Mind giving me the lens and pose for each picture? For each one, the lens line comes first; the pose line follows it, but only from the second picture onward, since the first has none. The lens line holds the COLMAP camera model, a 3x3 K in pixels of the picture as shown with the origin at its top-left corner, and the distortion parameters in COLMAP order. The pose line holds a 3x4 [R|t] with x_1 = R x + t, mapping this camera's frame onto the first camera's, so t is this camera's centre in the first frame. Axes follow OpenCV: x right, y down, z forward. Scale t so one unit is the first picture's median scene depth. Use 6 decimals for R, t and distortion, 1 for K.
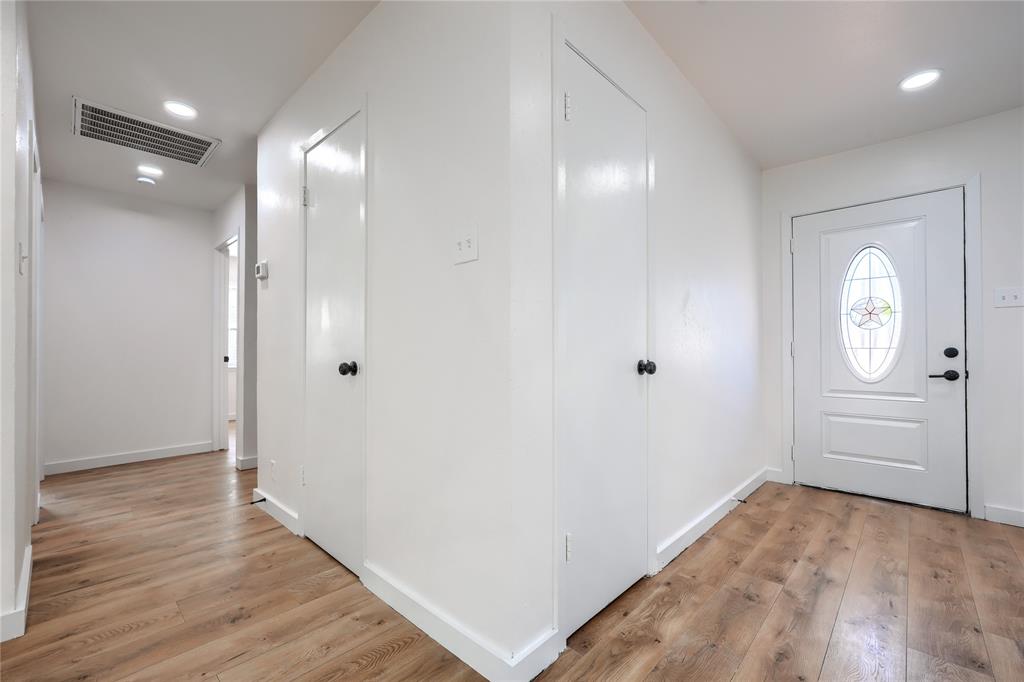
lens RADIAL K [[427.6, 0, 515.1], [0, 427.6, 346.1], [0, 0, 1]] dist [0.000100, 0.000081]
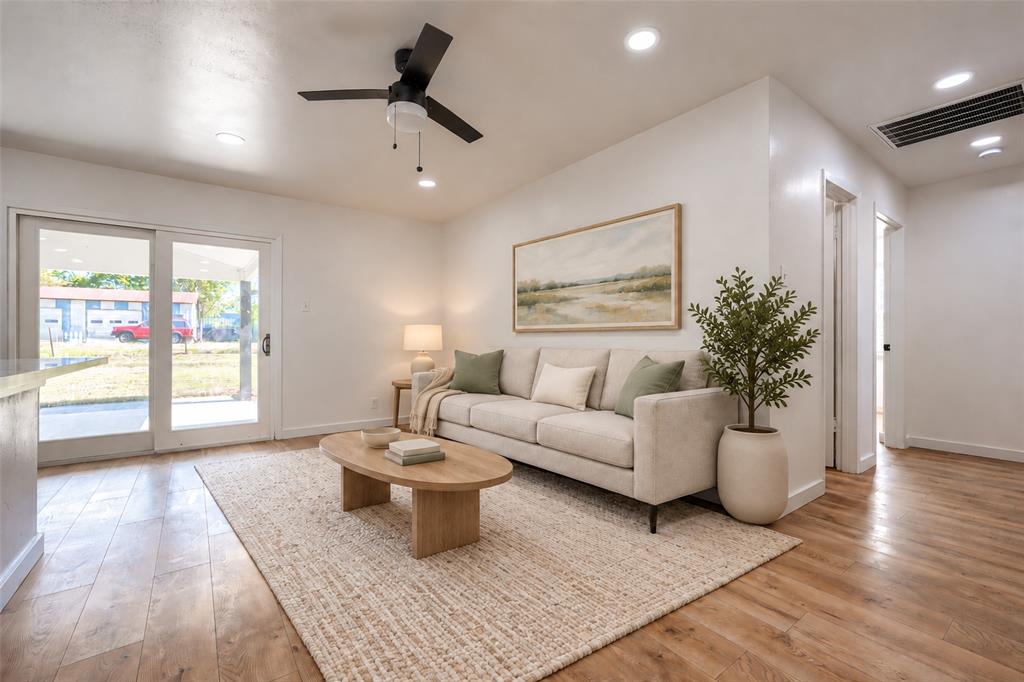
lens RADIAL K [[437.9, 0, 512.1], [0, 437.9, 337.3], [0, 0, 1]] dist [0.000405, 0.000181]
pose [[-0.185350, -0.000101, -0.982673, 0.400076], [0.010669, 0.999941, -0.002115, 0.000602], [0.982615, -0.010876, -0.185338, 0.261871]]
